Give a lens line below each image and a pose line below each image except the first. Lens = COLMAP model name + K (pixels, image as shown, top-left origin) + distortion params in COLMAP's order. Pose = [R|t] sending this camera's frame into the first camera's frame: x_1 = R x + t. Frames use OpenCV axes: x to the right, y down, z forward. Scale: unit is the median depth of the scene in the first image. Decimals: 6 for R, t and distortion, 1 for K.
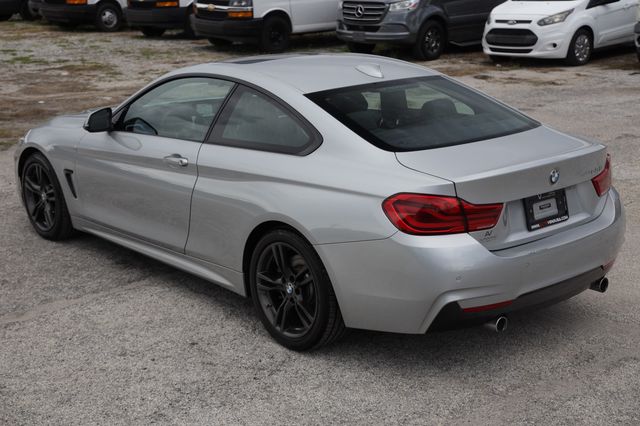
lens RADIAL K [[874.0, 0, 320.0], [0, 874.0, 213.0], [0, 0, 1]] dist [0.114229, 0.022110]
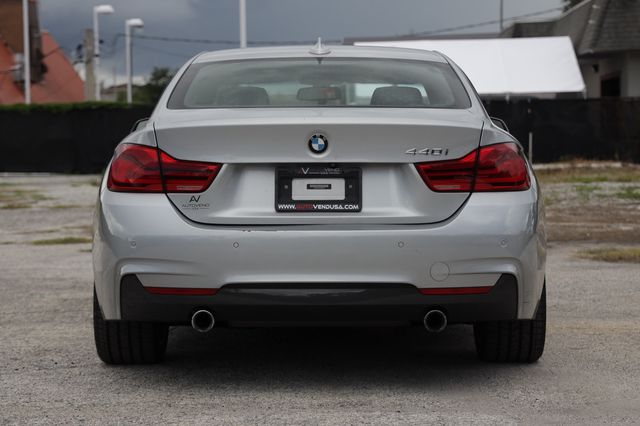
lens RADIAL K [[1334.8, 0, 320.0], [0, 1334.8, 213.0], [0, 0, 1]] dist [0.000117, 2.799778]
pose [[0.746139, 0.055208, -0.663497, 1.030303], [-0.177514, 0.976978, -0.118332, 0.151392], [0.641689, 0.206072, 0.738762, 0.177163]]
